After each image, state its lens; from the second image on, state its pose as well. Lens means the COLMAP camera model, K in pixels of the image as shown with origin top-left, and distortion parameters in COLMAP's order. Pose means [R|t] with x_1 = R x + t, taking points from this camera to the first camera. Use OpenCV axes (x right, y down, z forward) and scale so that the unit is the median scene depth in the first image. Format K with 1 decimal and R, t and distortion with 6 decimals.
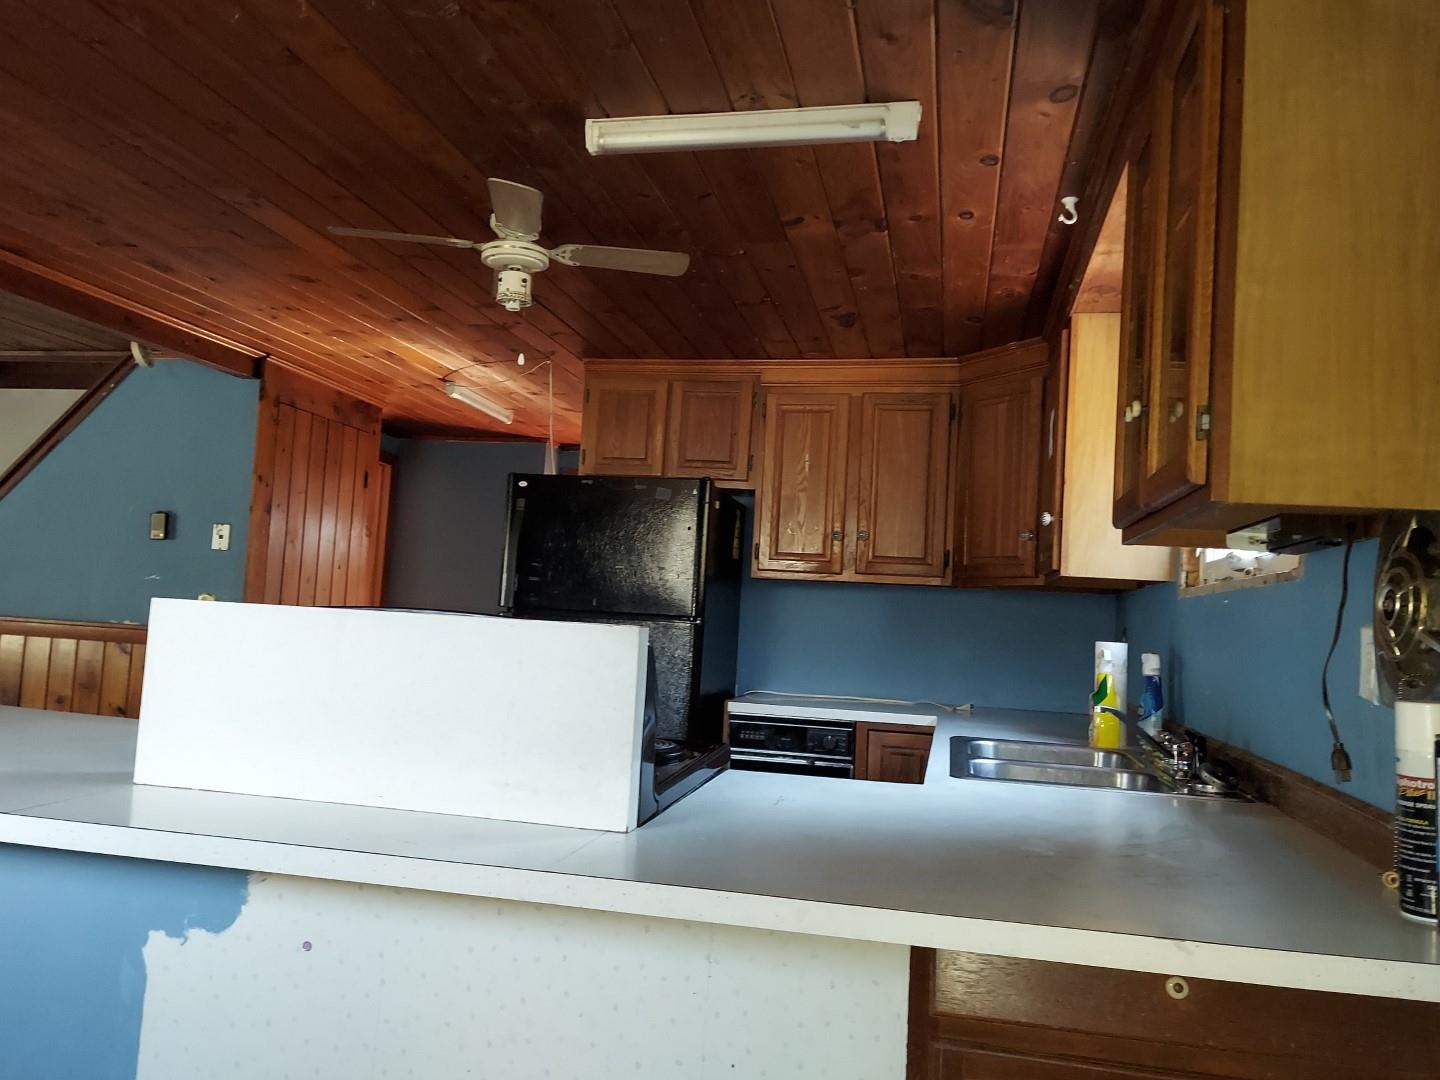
lens RADIAL K [[1072.9, 0, 720.0], [0, 1072.9, 540.0], [0, 0, 1]] dist [0.093126, 0.000050]
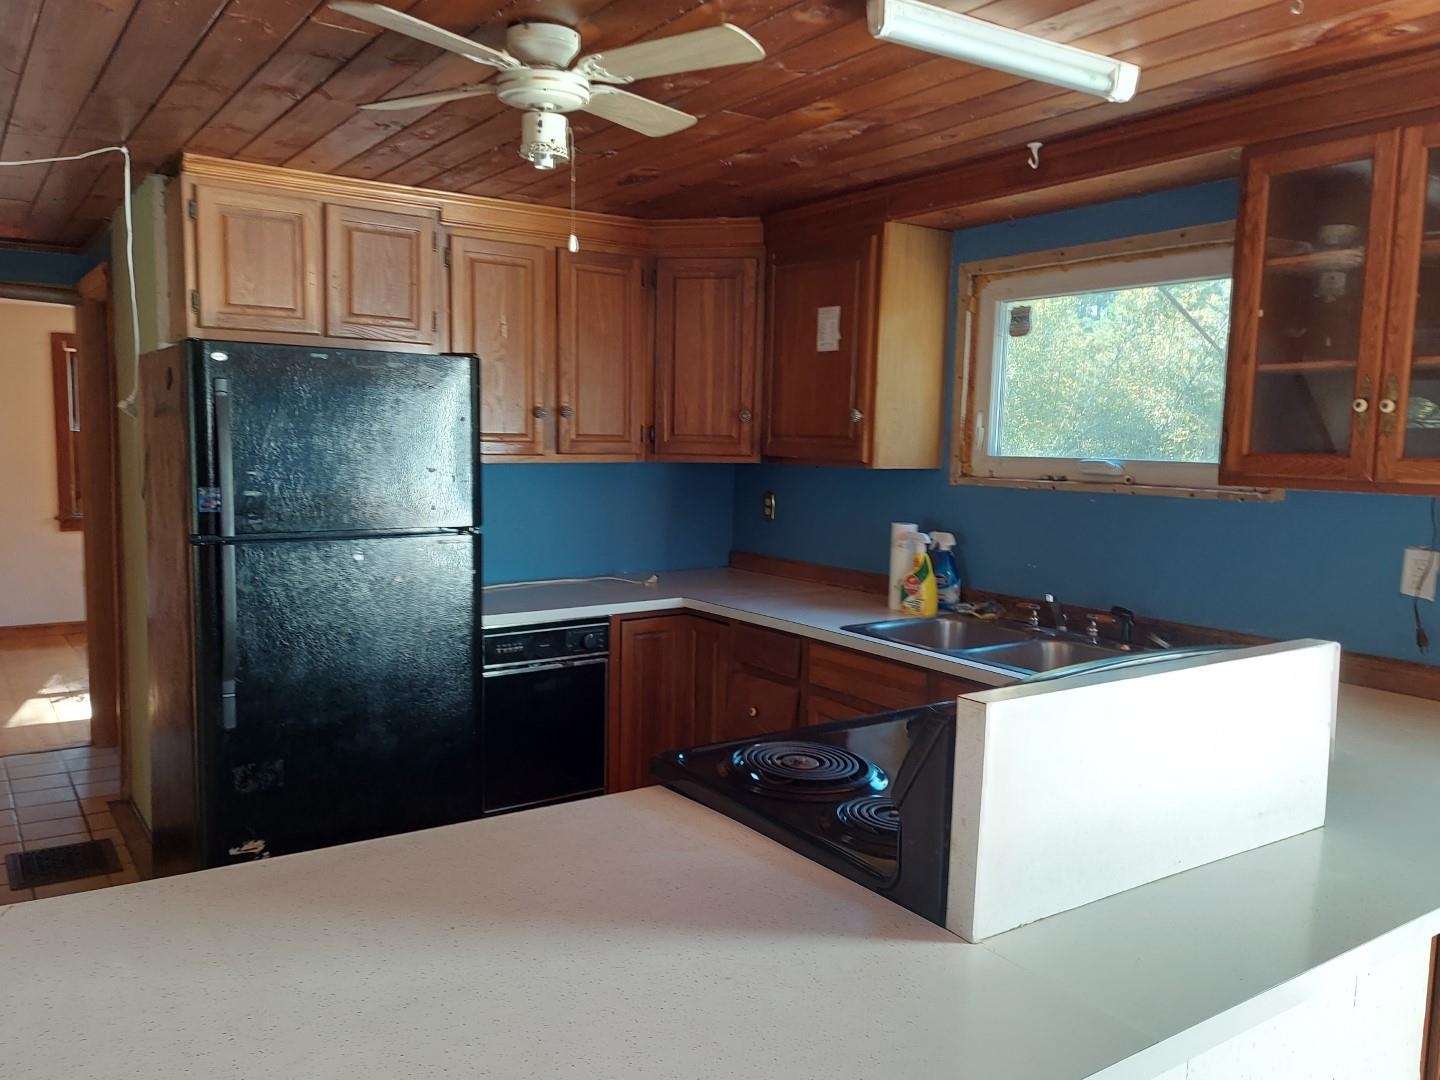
lens RADIAL K [[1117.0, 0, 719.1], [0, 1117.0, 567.6], [0, 0, 1]] dist [0.071355, -0.000439]
pose [[0.685183, -0.130504, 0.716584, -0.504476], [-0.031264, 0.977642, 0.207941, -0.081334], [-0.727700, -0.164881, 0.665783, 0.264976]]
